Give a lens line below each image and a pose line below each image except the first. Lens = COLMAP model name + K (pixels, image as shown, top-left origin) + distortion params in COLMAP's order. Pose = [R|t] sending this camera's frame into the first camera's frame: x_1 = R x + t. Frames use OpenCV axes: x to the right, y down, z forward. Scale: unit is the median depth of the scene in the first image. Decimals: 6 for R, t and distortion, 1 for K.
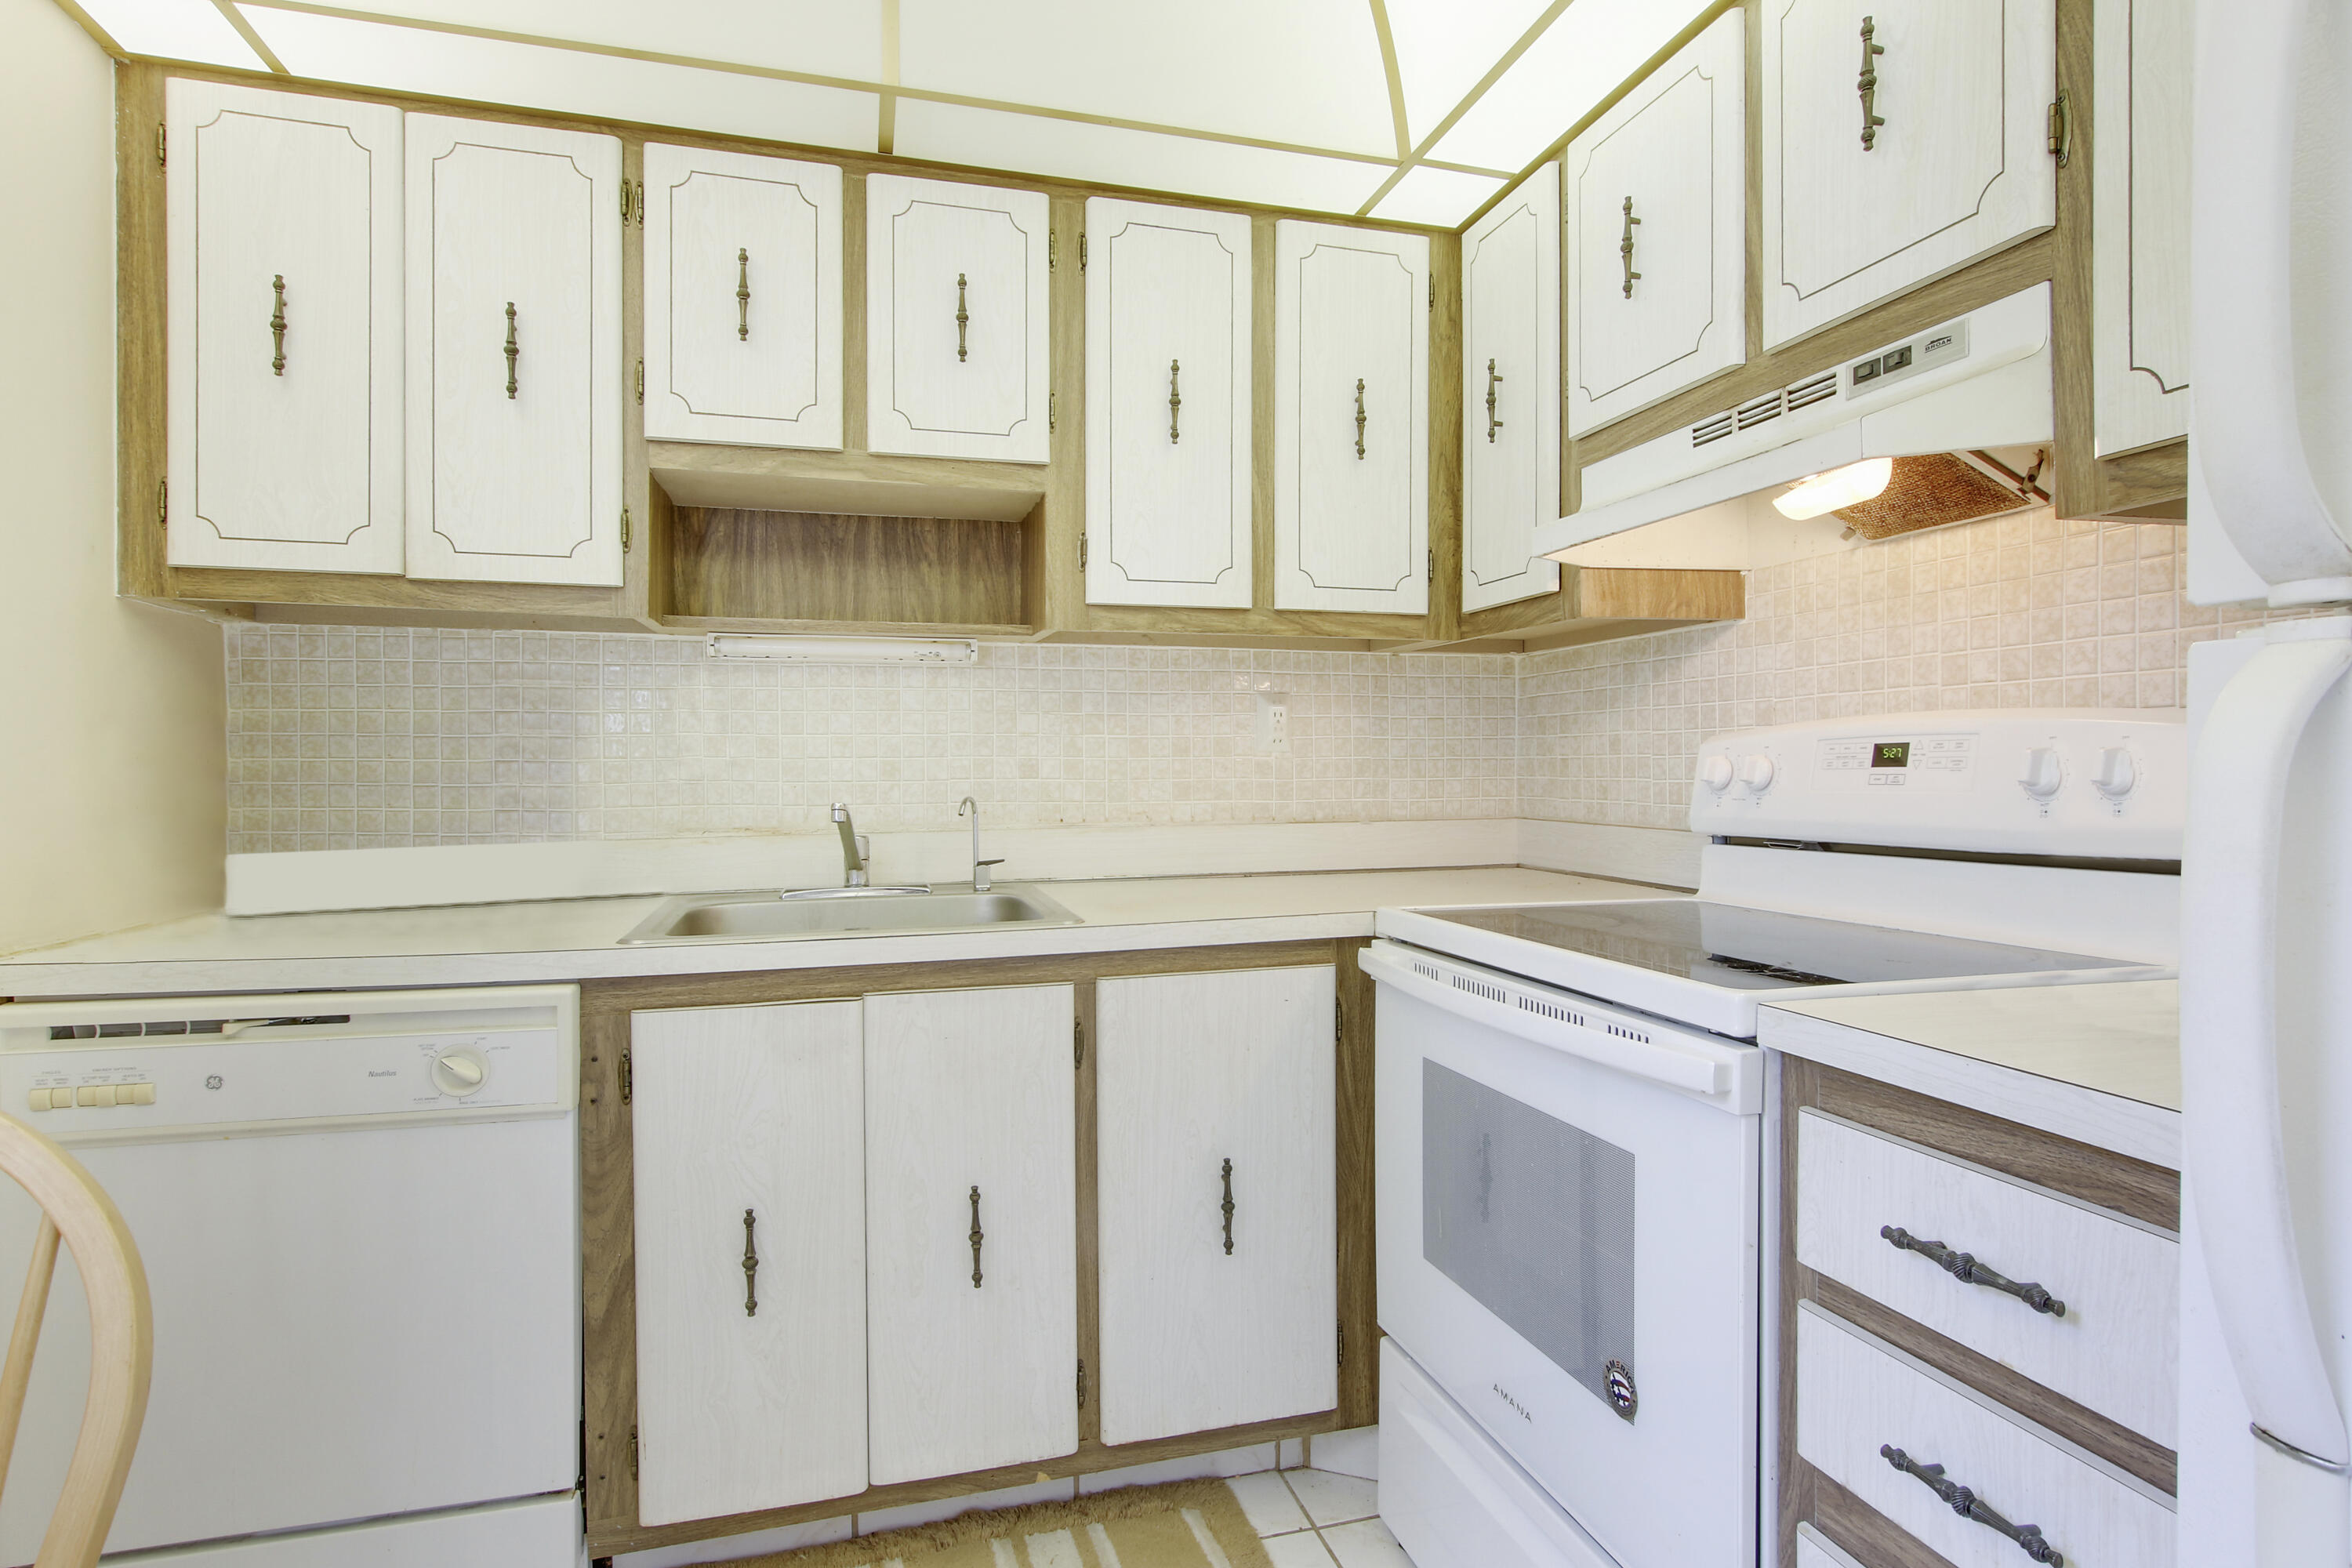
lens RADIAL K [[1239.2, 0, 1186.1], [0, 1239.2, 787.4], [0, 0, 1]] dist [-0.001535, 0.000729]
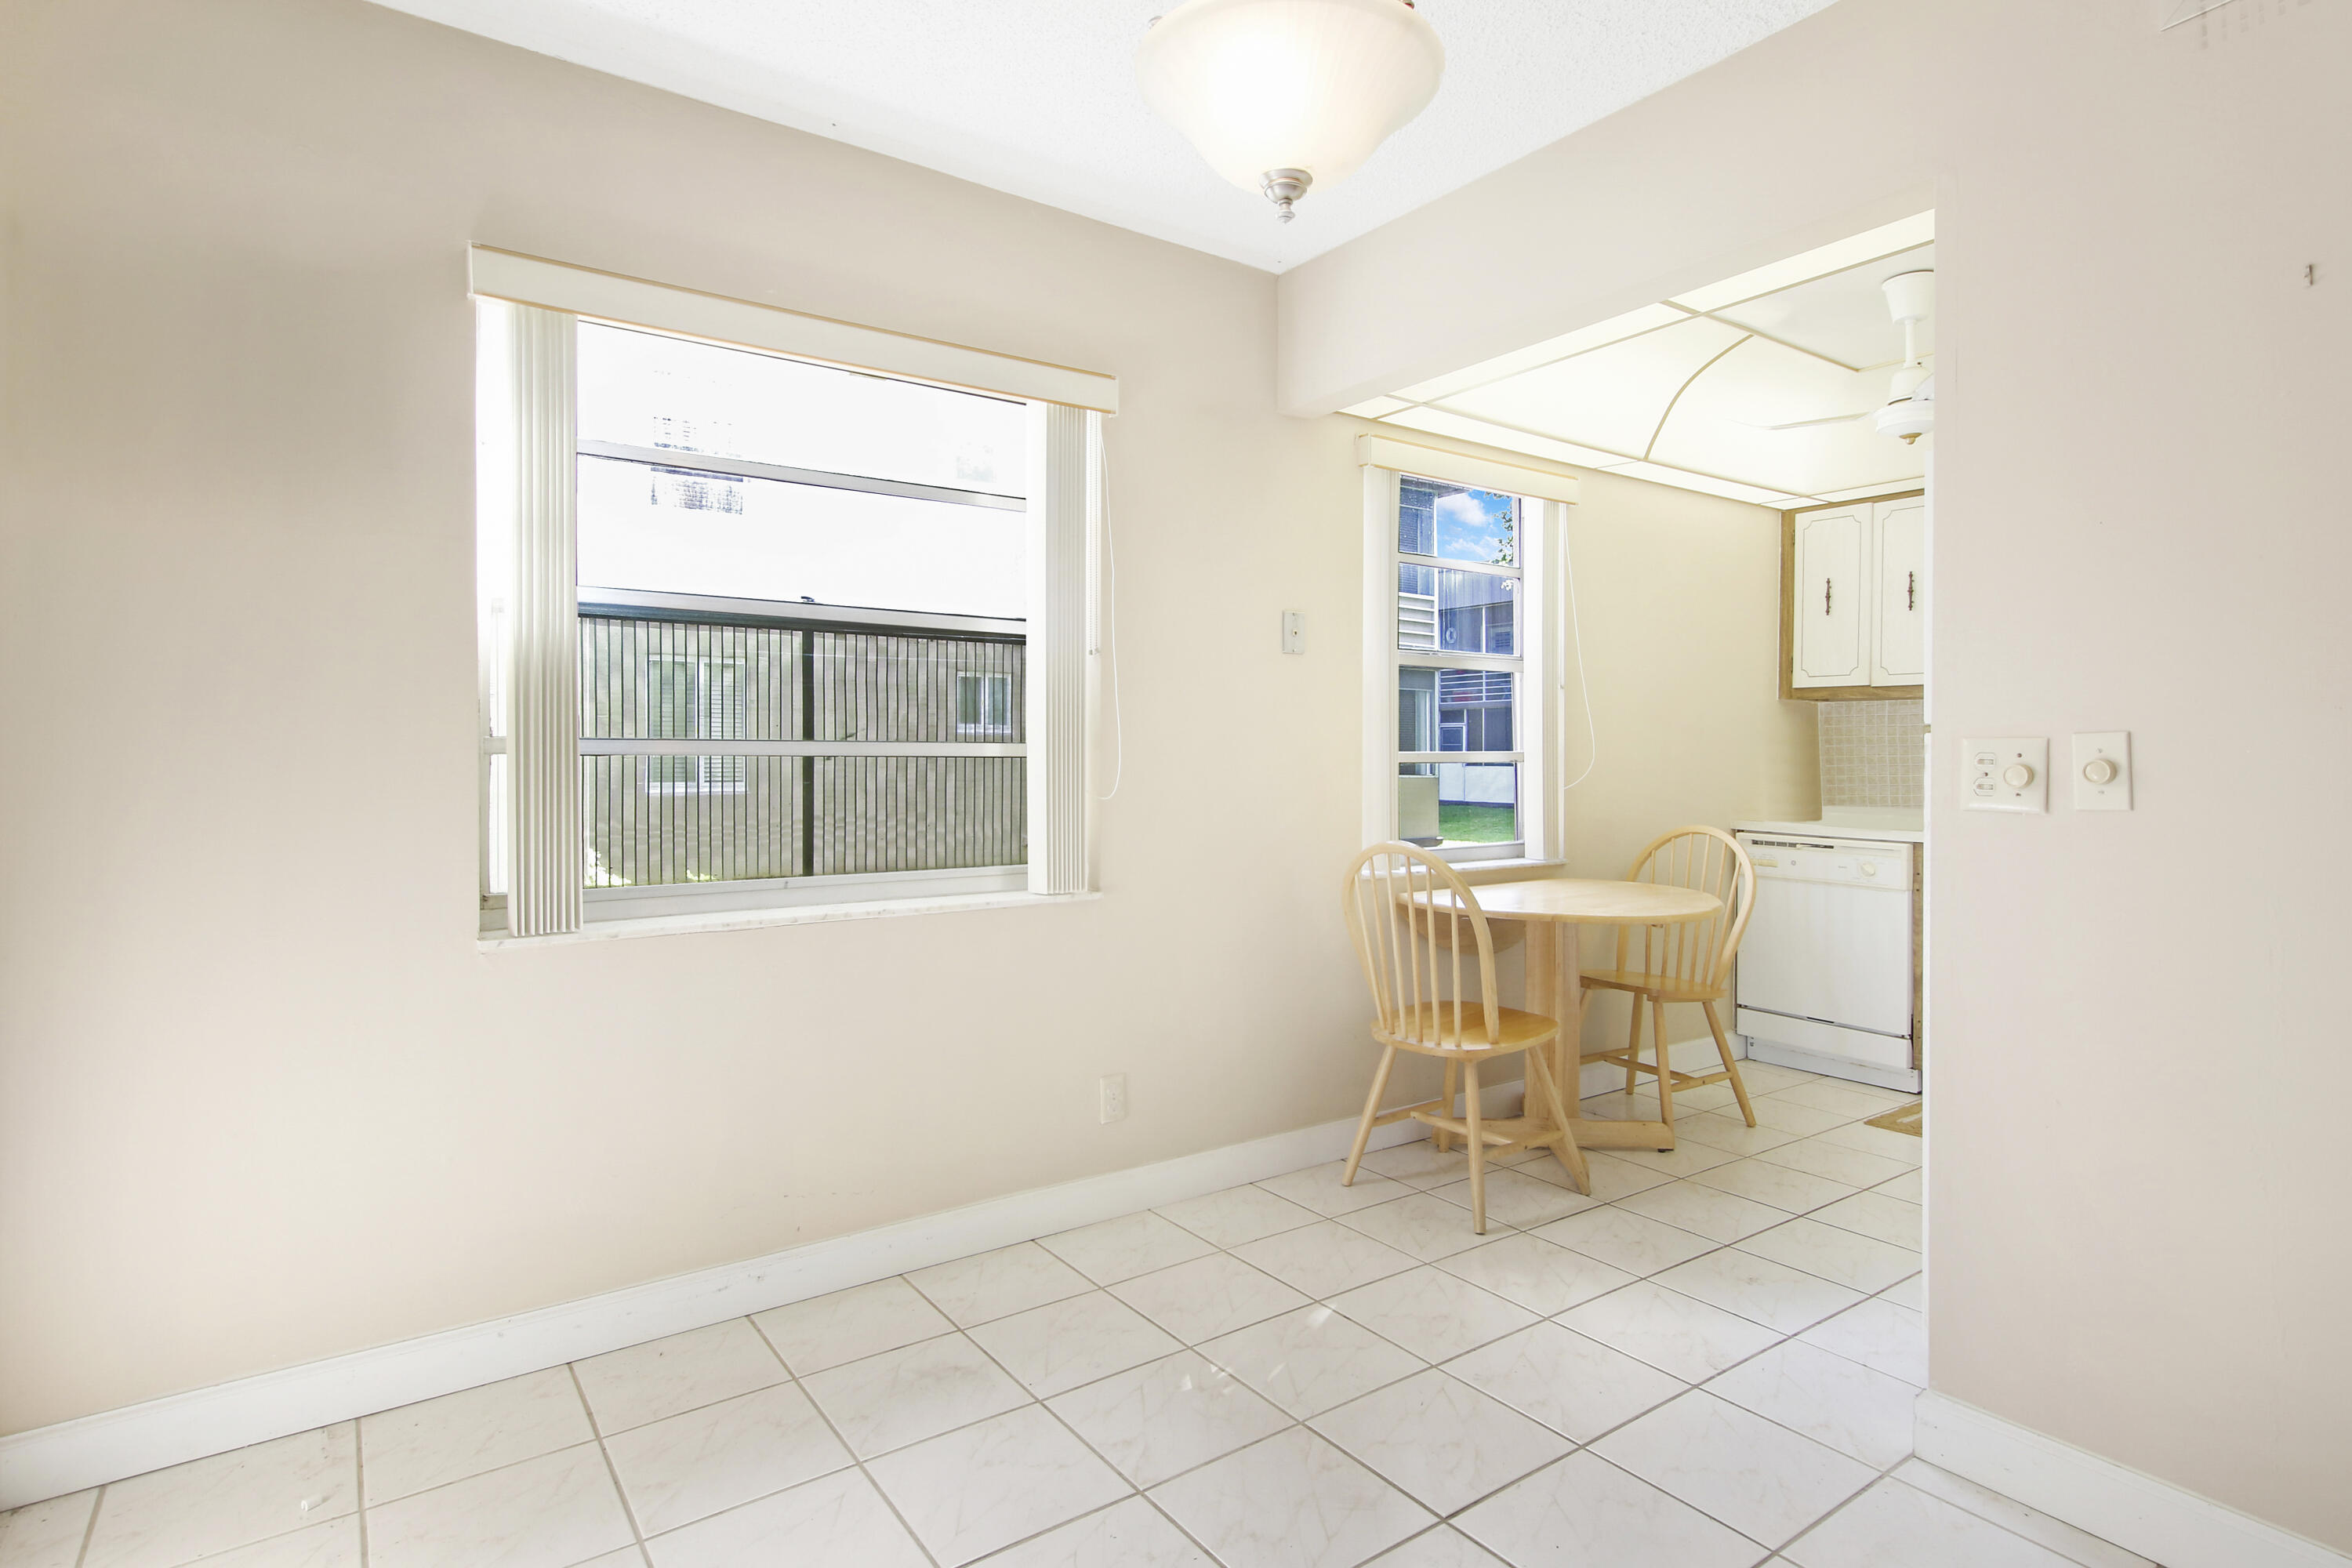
lens RADIAL K [[1211.7, 0, 1178.9], [0, 1211.7, 759.2], [0, 0, 1]] dist [-0.002447, 0.000618]
pose [[0.332207, 0.006040, -0.943187, 1.180537], [-0.018555, 0.999828, -0.000133, 0.007541], [0.943024, 0.017545, 0.332261, -1.104235]]
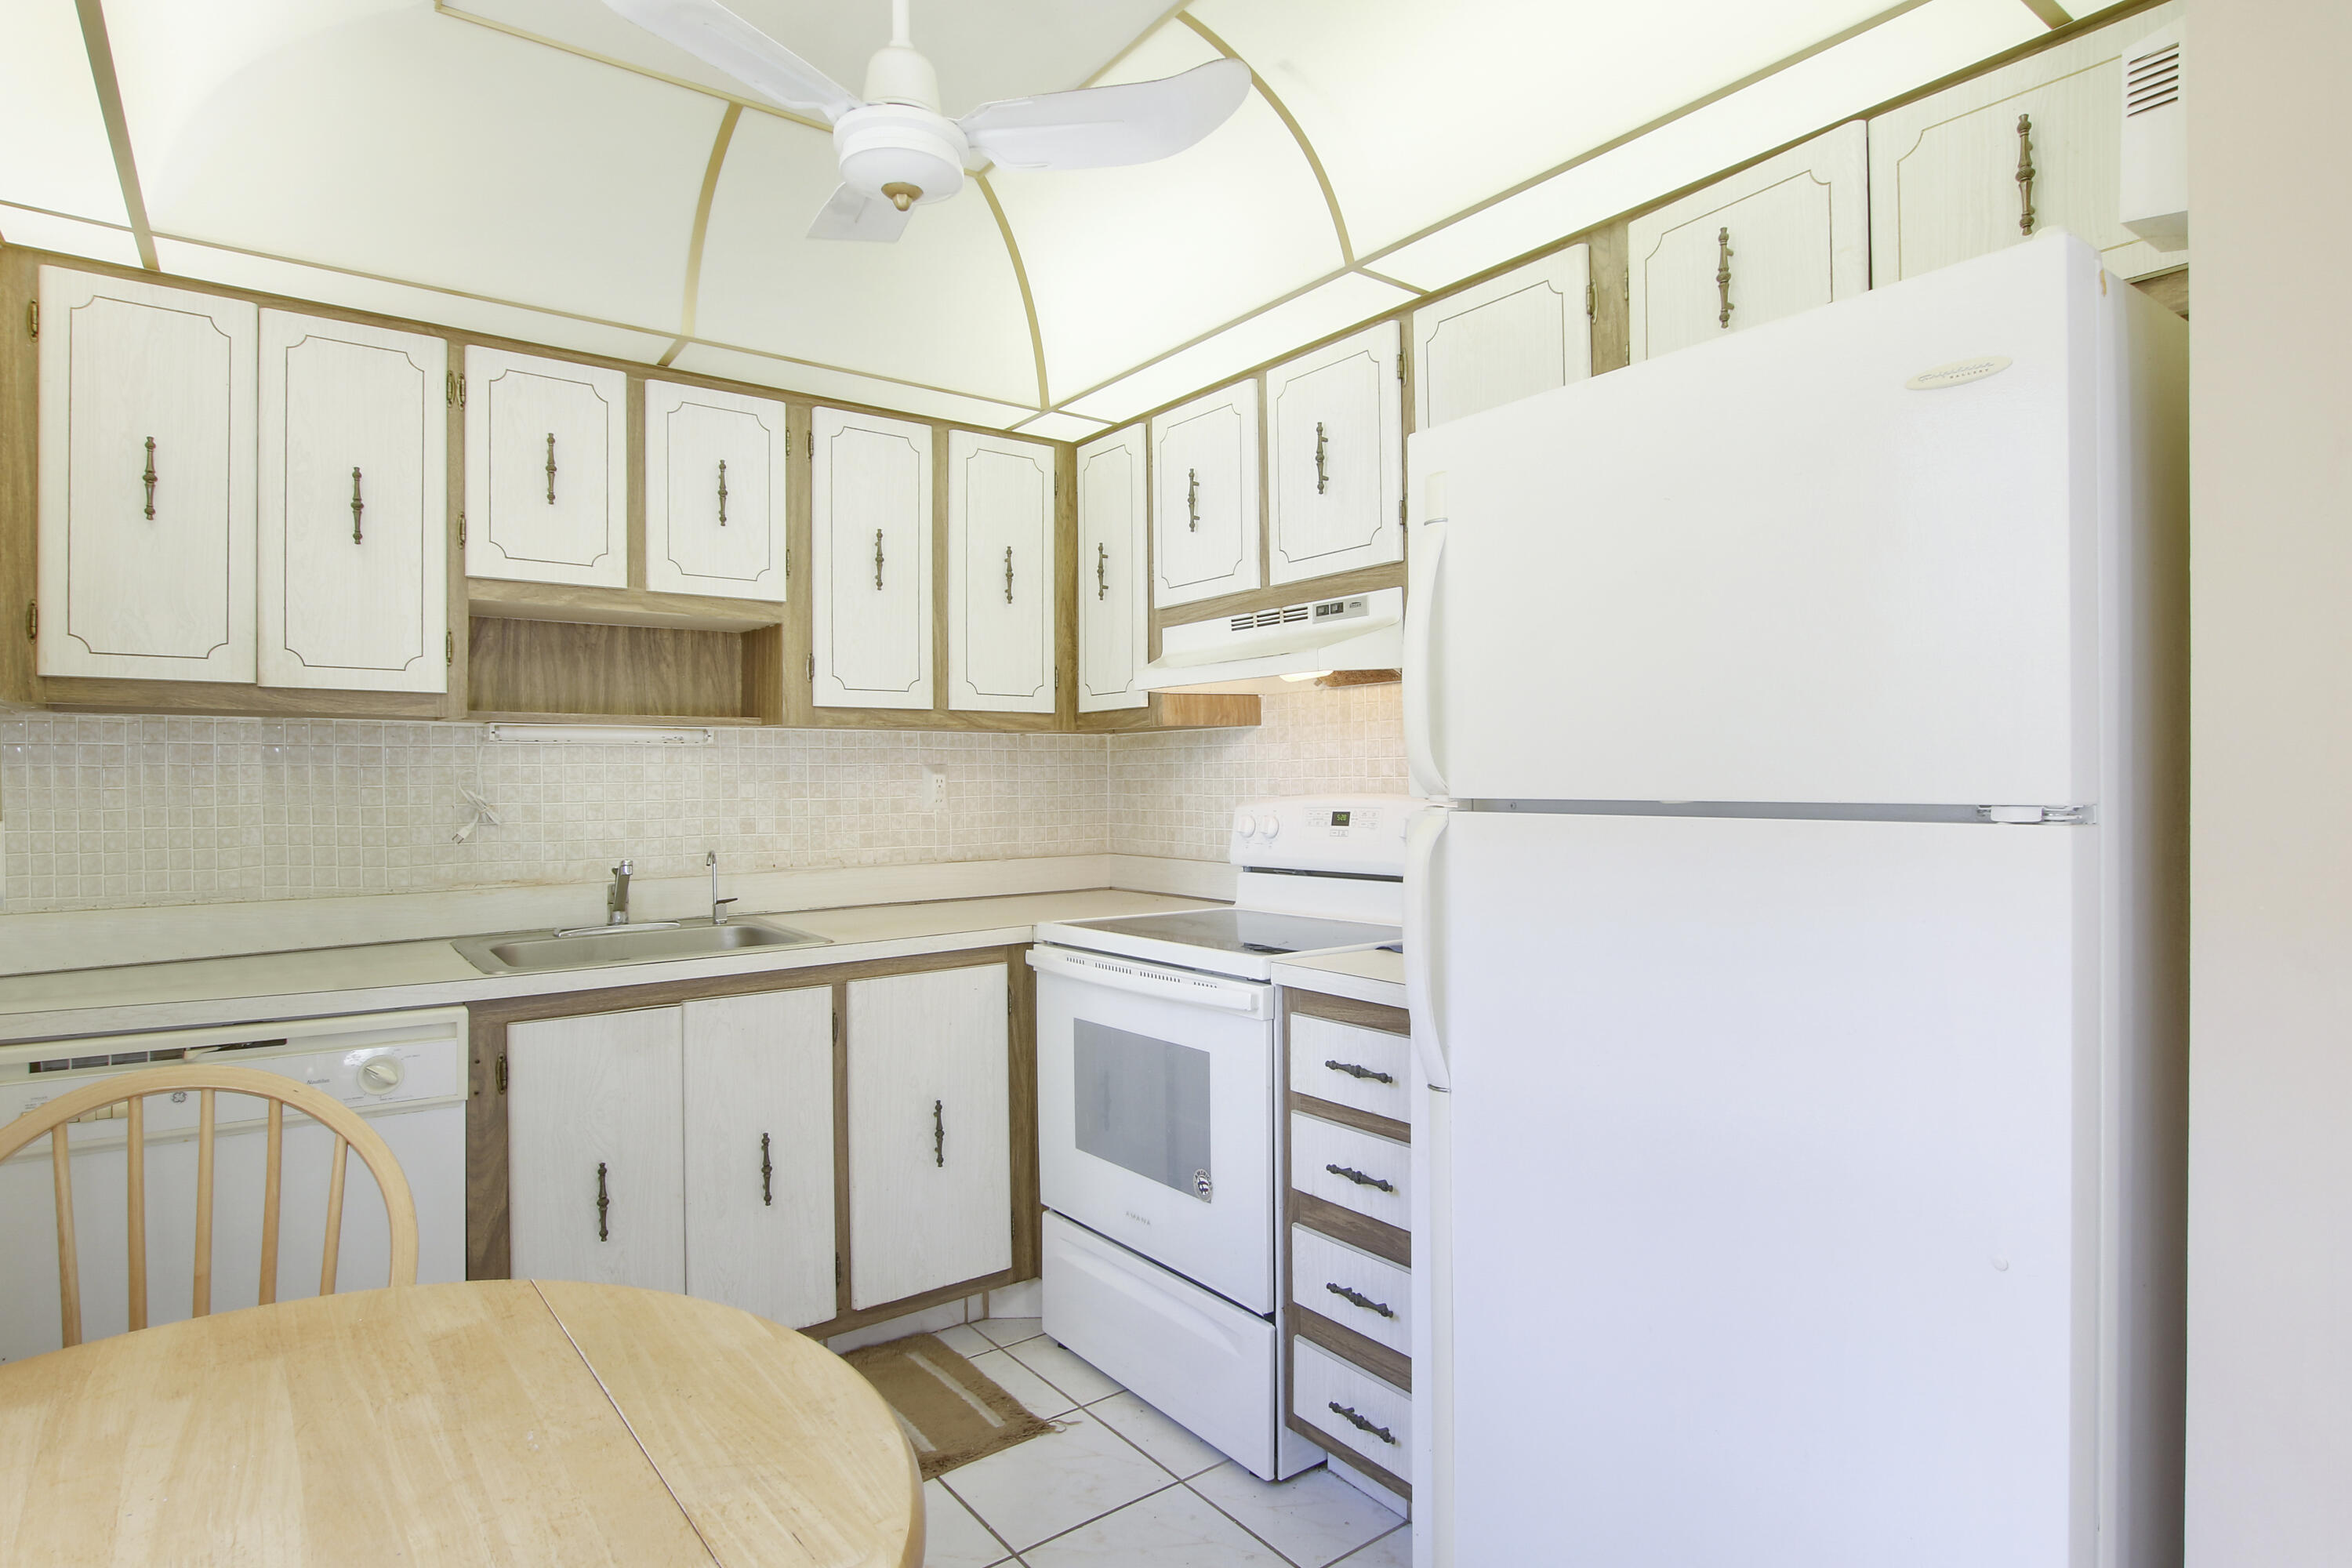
lens RADIAL K [[1249.5, 0, 1197.7], [0, 1249.5, 786.3], [0, 0, 1]] dist [-0.007733, 0.001056]
pose [[0.930556, -0.004482, 0.366122, -0.208549], [0.009822, 0.999871, -0.012726, -0.043833], [-0.366018, 0.015439, 0.930480, -0.453085]]
